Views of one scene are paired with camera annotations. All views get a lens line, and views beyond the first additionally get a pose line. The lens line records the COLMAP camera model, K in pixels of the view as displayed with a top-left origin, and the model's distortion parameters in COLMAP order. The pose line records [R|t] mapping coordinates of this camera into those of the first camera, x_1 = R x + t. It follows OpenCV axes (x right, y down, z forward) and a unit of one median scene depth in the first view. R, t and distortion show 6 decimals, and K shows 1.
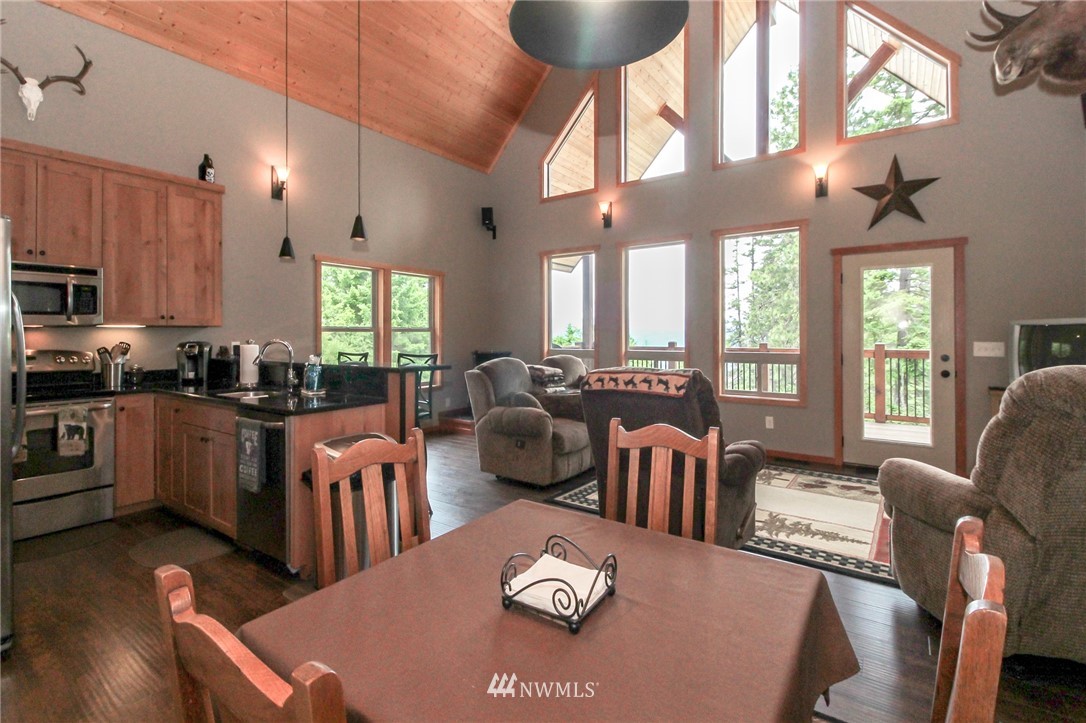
lens RADIAL K [[504.8, 0, 539.5], [0, 504.8, 333.3], [0, 0, 1]] dist [0.031257, -0.016908]
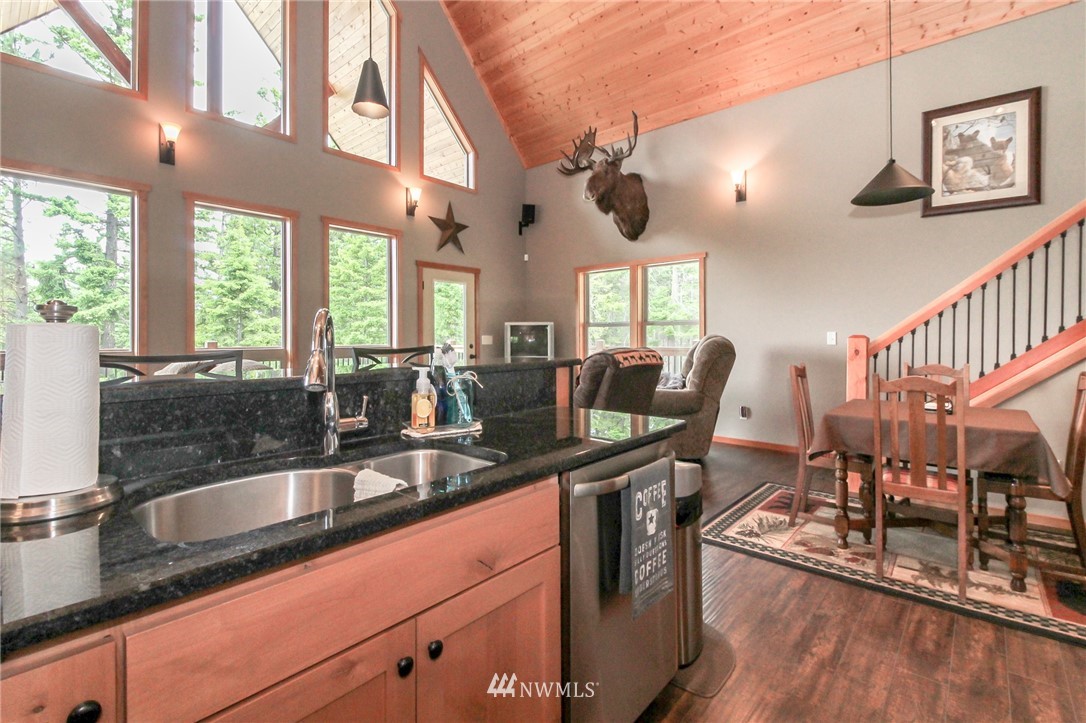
lens RADIAL K [[486.0, 0, 534.6], [0, 486.0, 335.9], [0, 0, 1]] dist [0.001115, 0.000149]
pose [[0.113174, 0.004788, 0.993564, -0.666477], [0.002330, 0.999984, -0.005084, 0.027842], [-0.993572, 0.002891, 0.113162, 0.699128]]
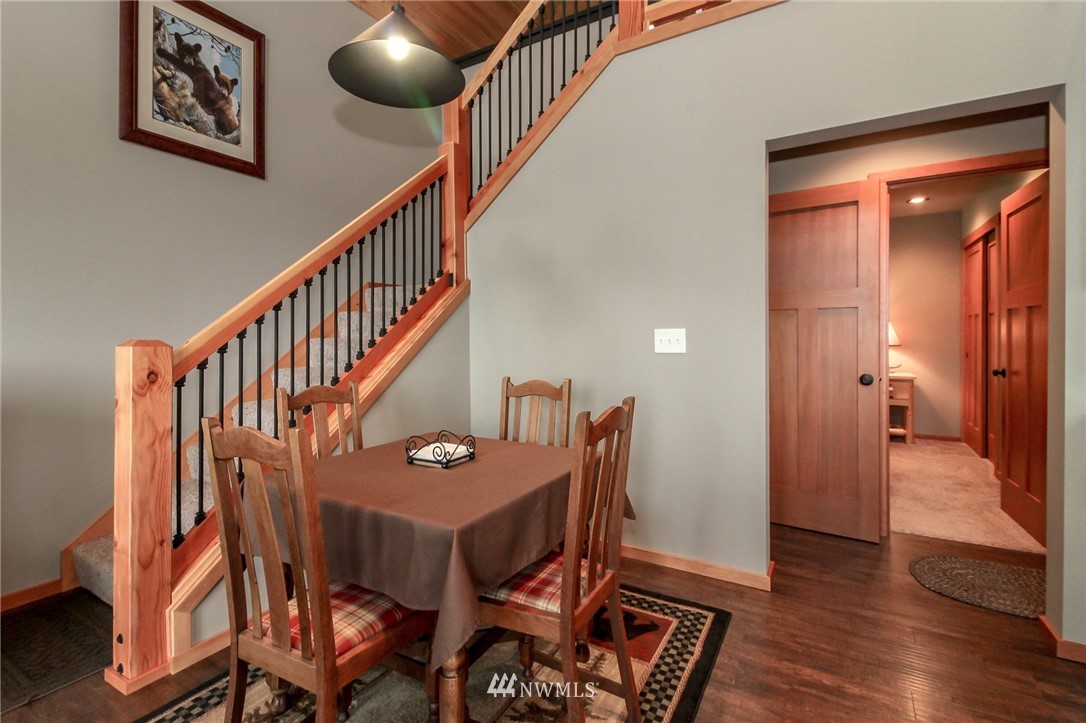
lens RADIAL K [[503.8, 0, 558.5], [0, 503.8, 336.4], [0, 0, 1]] dist [0.001277, -0.000553]
pose [[-0.995459, 0.014580, -0.094066, -0.045676], [0.014529, 0.999894, 0.001225, 0.023744], [0.094074, -0.000148, -0.995565, 0.668931]]
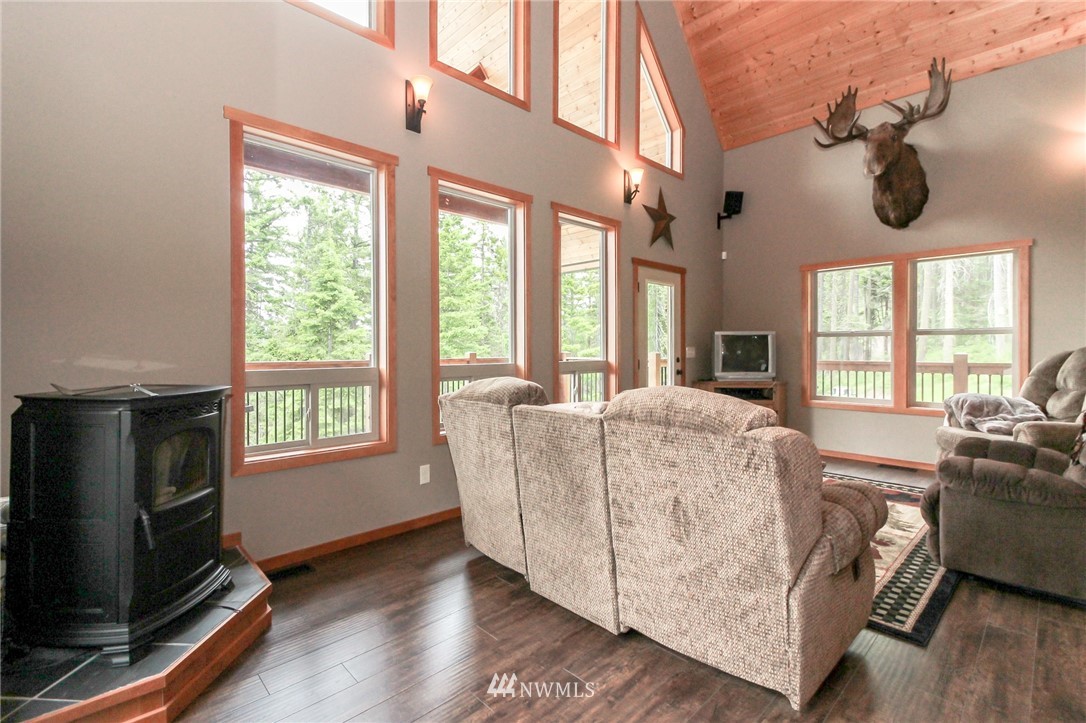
lens RADIAL K [[485.5, 0, 541.4], [0, 485.5, 351.8], [0, 0, 1]] dist [0.002423, -0.000230]
pose [[0.206443, -0.004443, 0.978449, -0.504086], [-0.000212, 0.999989, 0.004586, 0.024849], [-0.978459, -0.001154, 0.206440, 1.166143]]
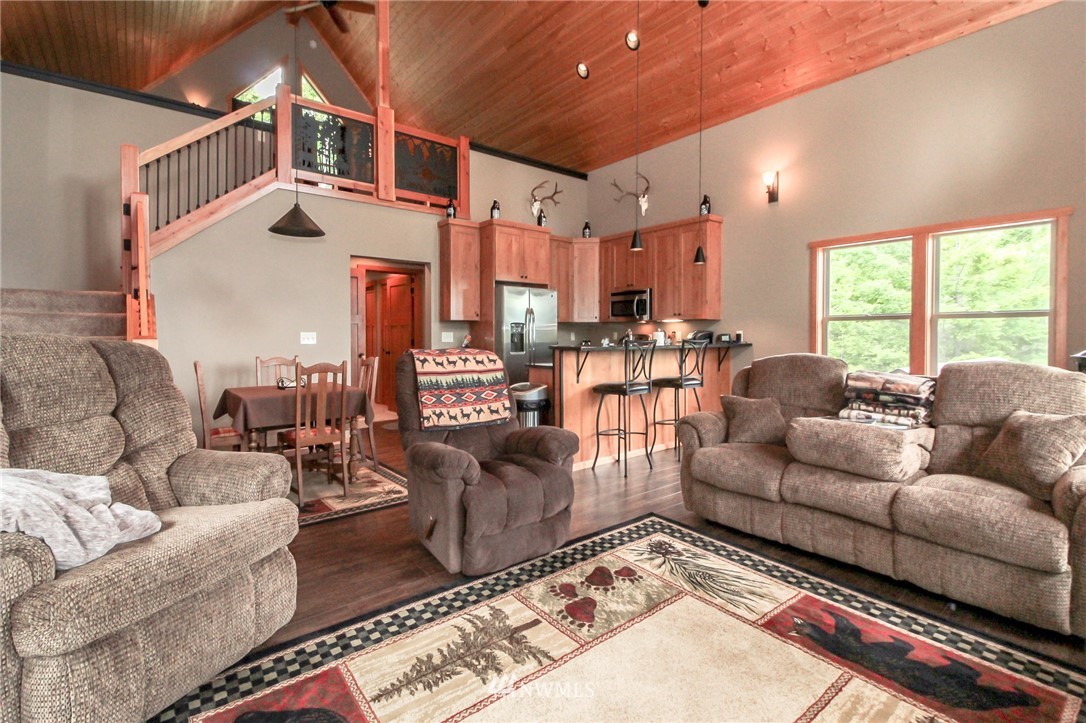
lens RADIAL K [[504.8, 0, 539.5], [0, 504.8, 333.3], [0, 0, 1]] dist [0.031257, -0.016908]
pose [[-0.277344, 0.003629, -0.960764, 0.809635], [0.004678, 0.999986, 0.002427, 0.019365], [0.960759, -0.003821, -0.277357, 0.962726]]
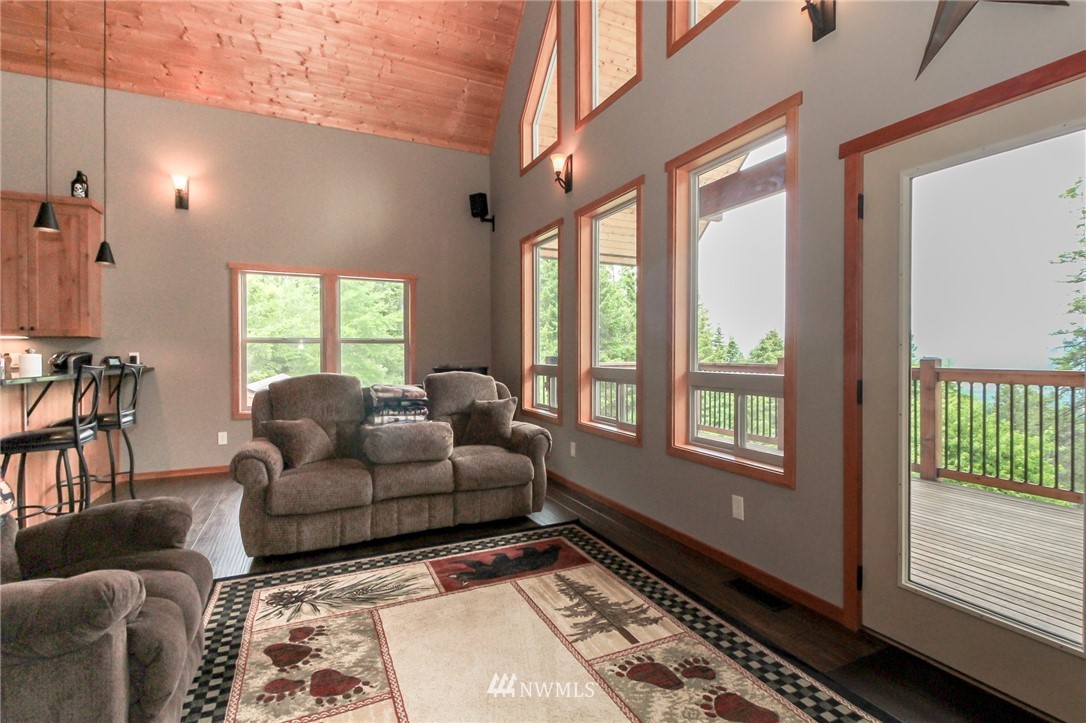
lens RADIAL K [[496.0, 0, 541.1], [0, 496.0, 355.1], [0, 0, 1]] dist [0.003397, -0.000164]
pose [[0.873229, -0.000665, -0.487310, 0.665064], [0.004236, 0.999972, 0.006227, 0.020188], [0.487292, -0.007502, 0.873207, 0.581693]]
